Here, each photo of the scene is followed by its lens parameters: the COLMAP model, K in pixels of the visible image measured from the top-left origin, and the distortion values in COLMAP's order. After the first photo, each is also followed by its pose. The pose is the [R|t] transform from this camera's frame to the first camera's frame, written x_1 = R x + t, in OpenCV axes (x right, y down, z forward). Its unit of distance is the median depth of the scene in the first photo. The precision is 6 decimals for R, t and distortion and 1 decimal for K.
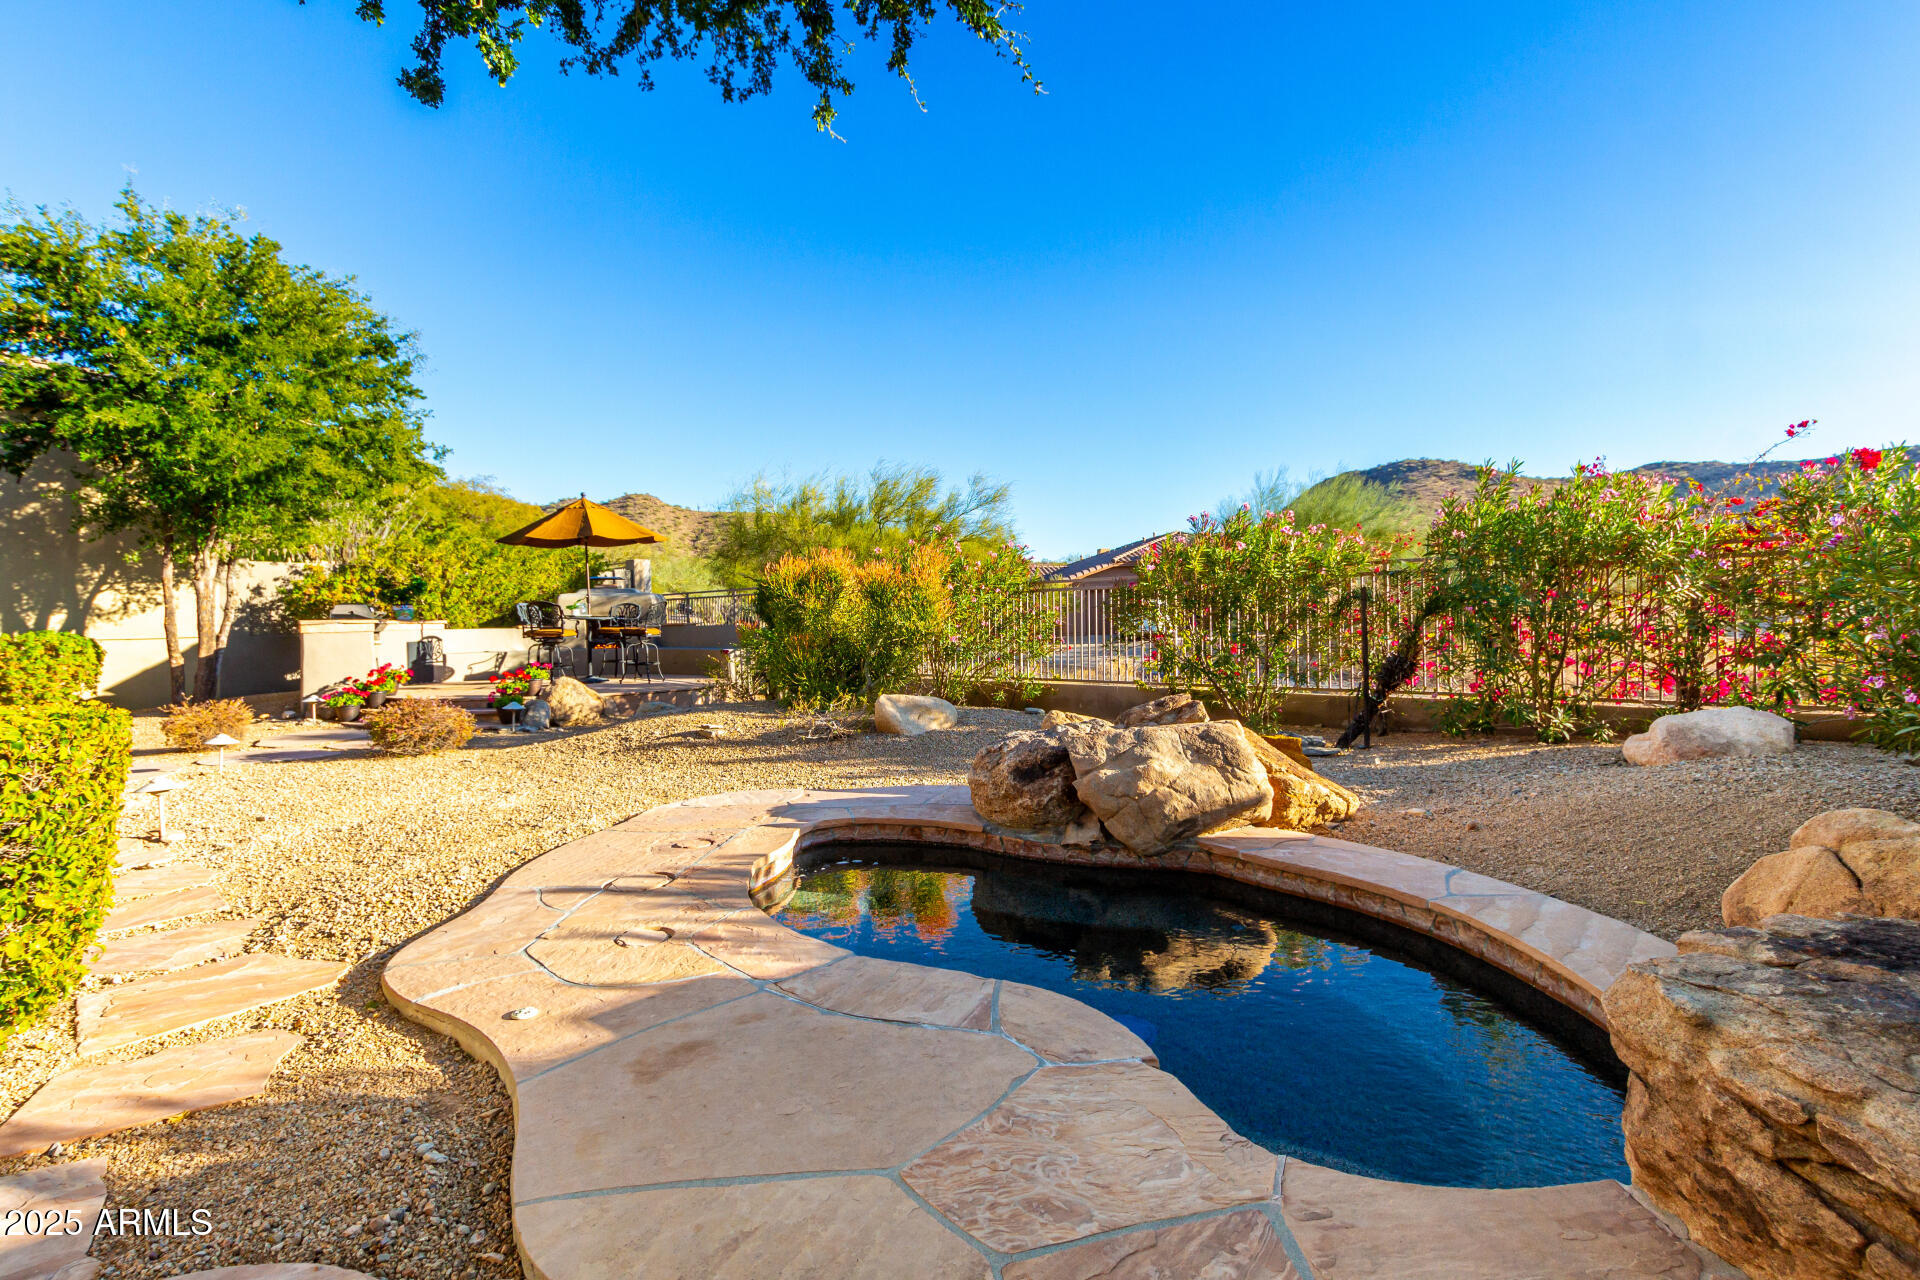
lens RADIAL K [[868.7, 0, 959.4], [0, 868.7, 642.6], [0, 0, 1]] dist [0.002143, -0.001304]
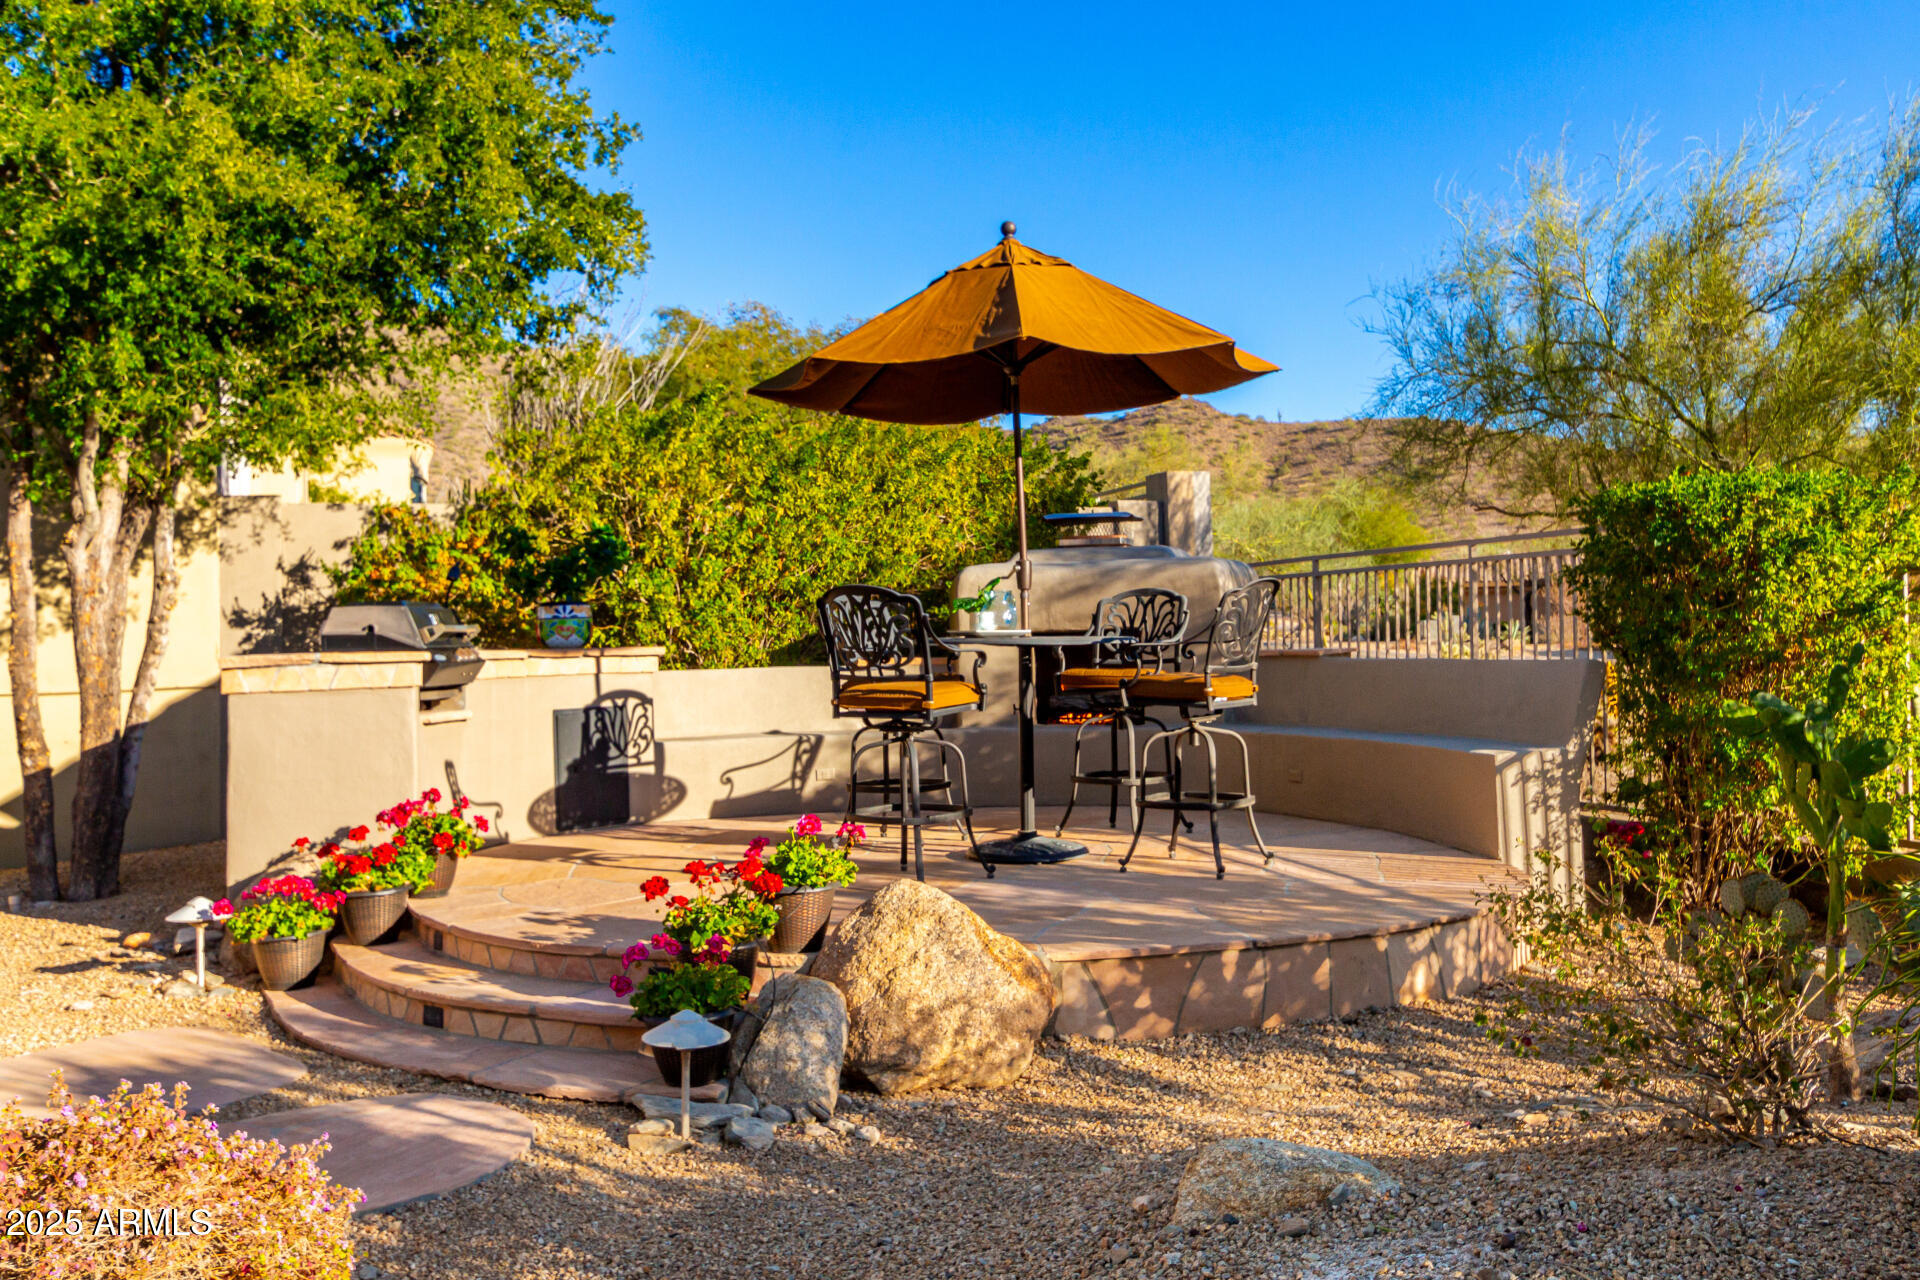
lens RADIAL K [[1752.1, 0, 911.3], [0, 1752.1, 614.5], [0, 0, 1]] dist [0.028697, -0.000686]
pose [[0.875411, -0.010305, -0.483270, -0.155386], [-0.004617, 0.999549, -0.029678, -0.017400], [0.483358, 0.028212, 0.874968, 0.416158]]
